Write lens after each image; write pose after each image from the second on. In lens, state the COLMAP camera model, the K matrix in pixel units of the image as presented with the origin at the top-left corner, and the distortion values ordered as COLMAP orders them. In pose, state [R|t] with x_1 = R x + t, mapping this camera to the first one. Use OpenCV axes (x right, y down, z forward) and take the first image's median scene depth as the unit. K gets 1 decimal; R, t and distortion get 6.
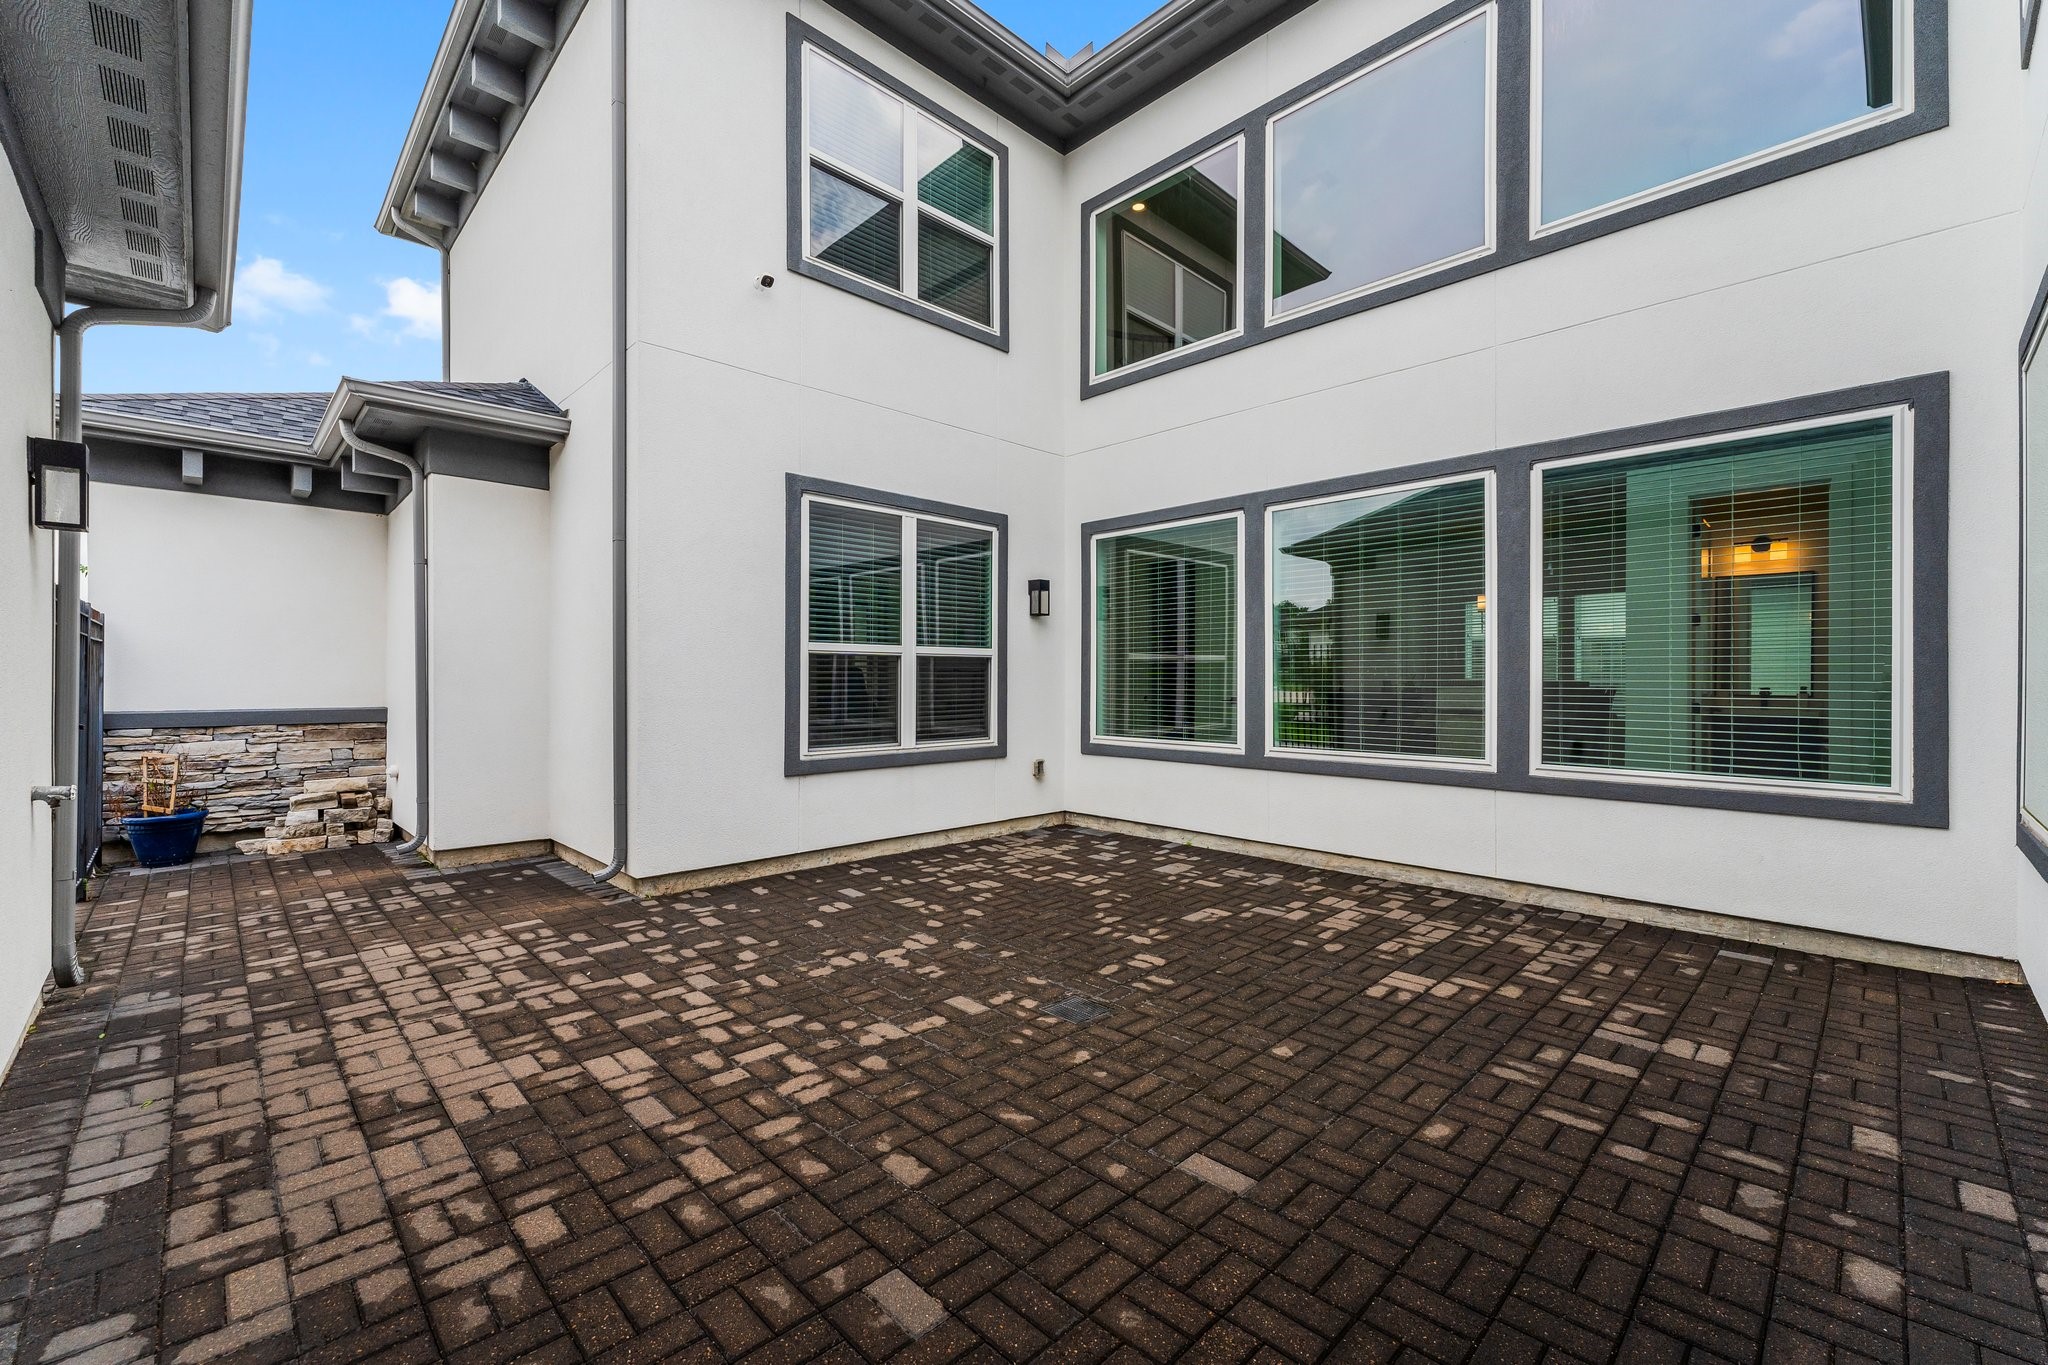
lens RADIAL K [[837.1, 0, 1020.3], [0, 837.1, 683.0], [0, 0, 1]] dist [0.003193, 0.000230]
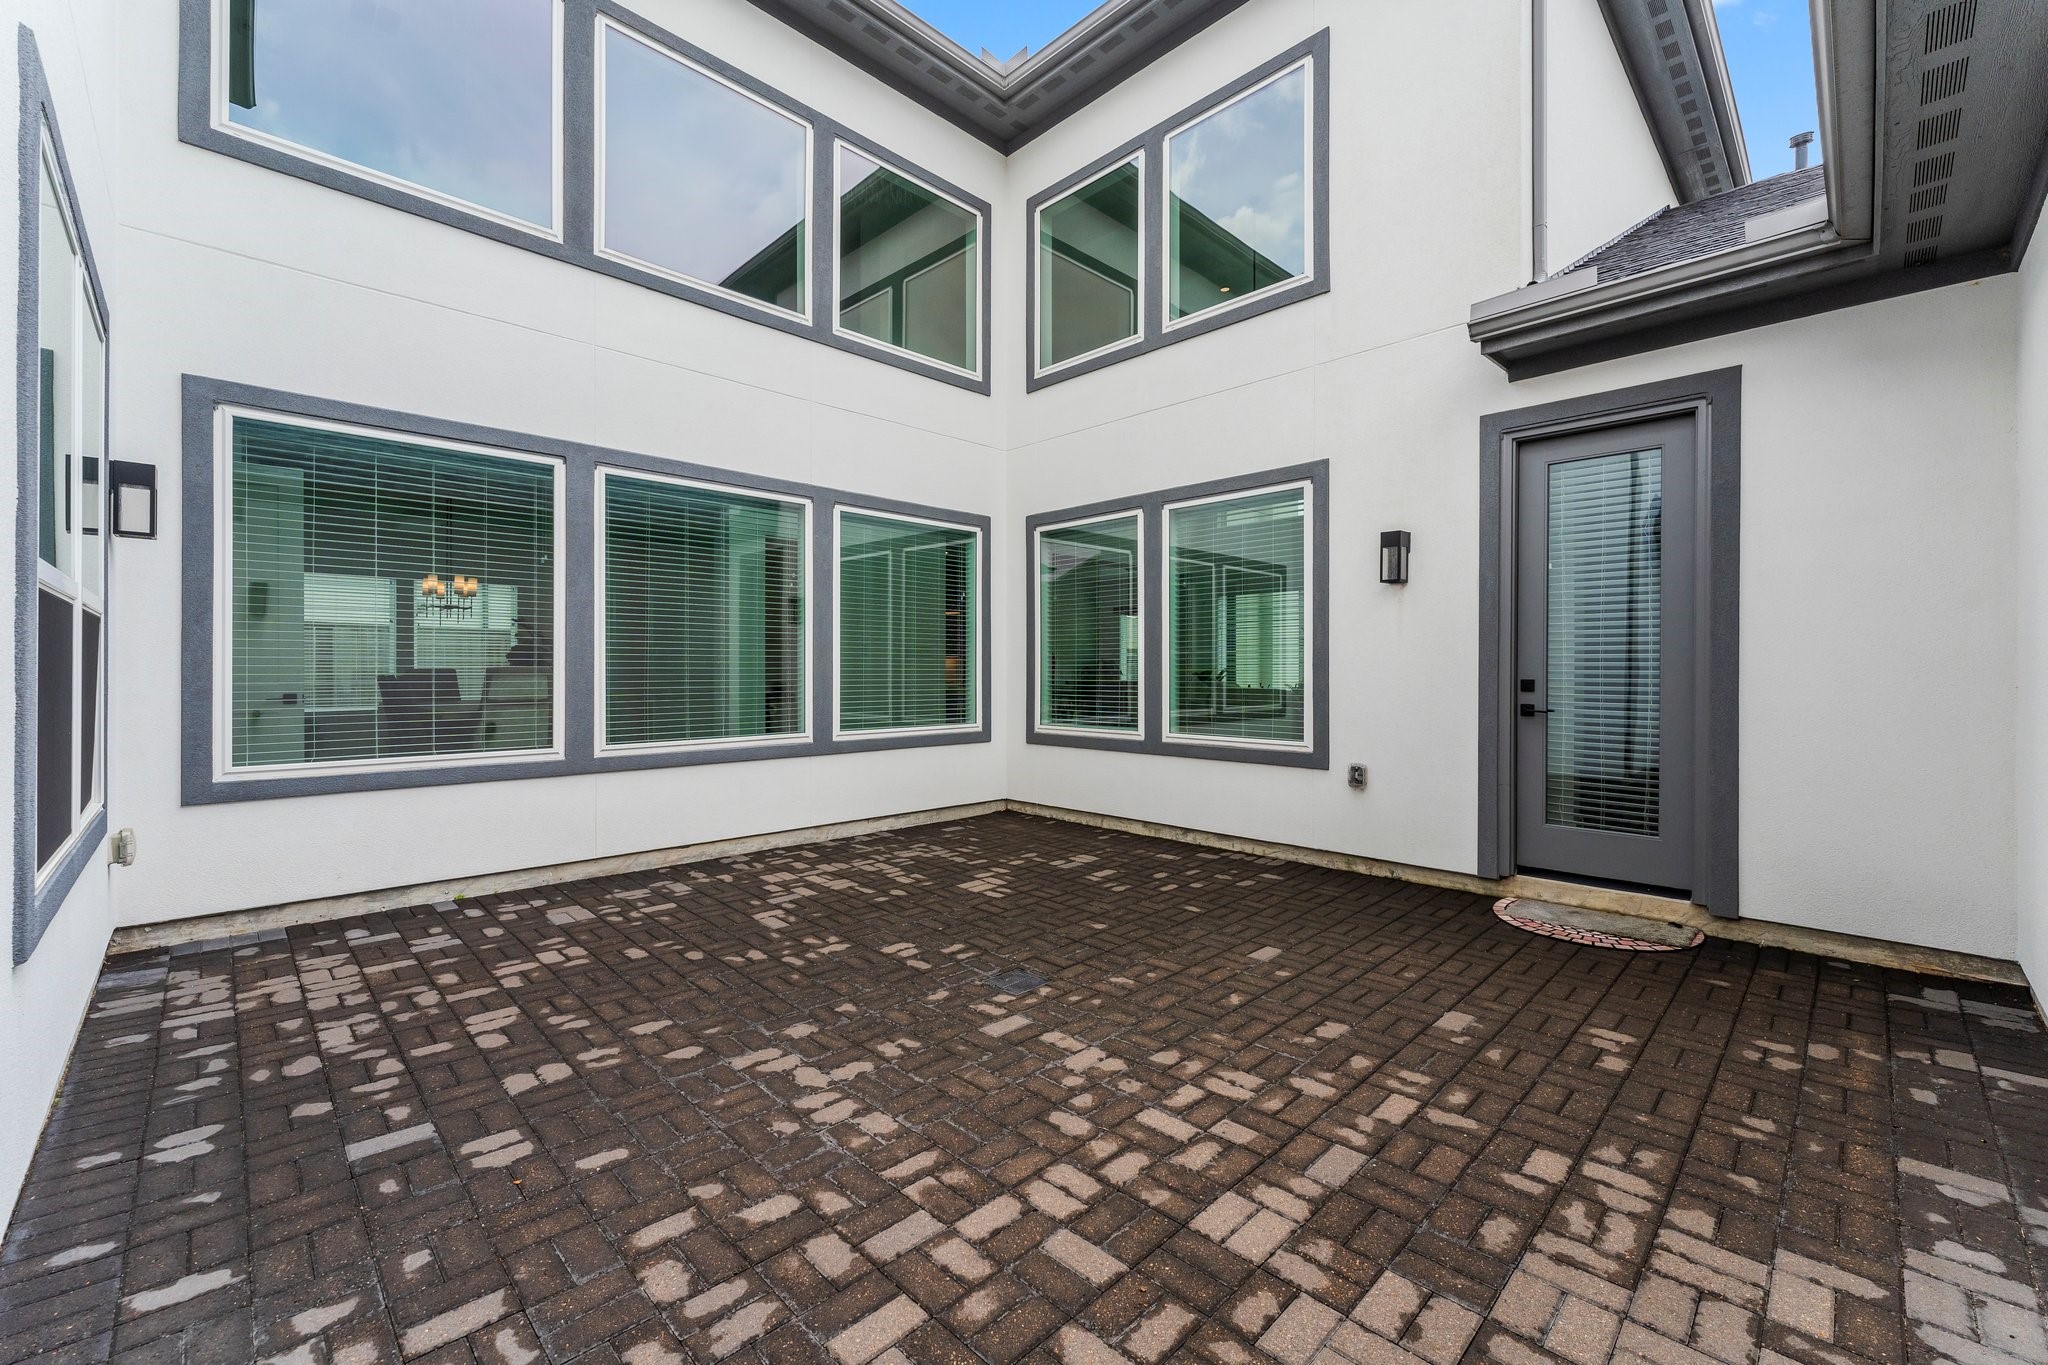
lens RADIAL K [[837.1, 0, 1022.2], [0, 837.1, 671.8], [0, 0, 1]] dist [0.003193, 0.000230]
pose [[-0.008867, -0.003505, 0.999955, -1.073007], [0.002893, 0.999990, 0.003530, -0.001967], [-0.999957, 0.002924, -0.008856, 1.094998]]
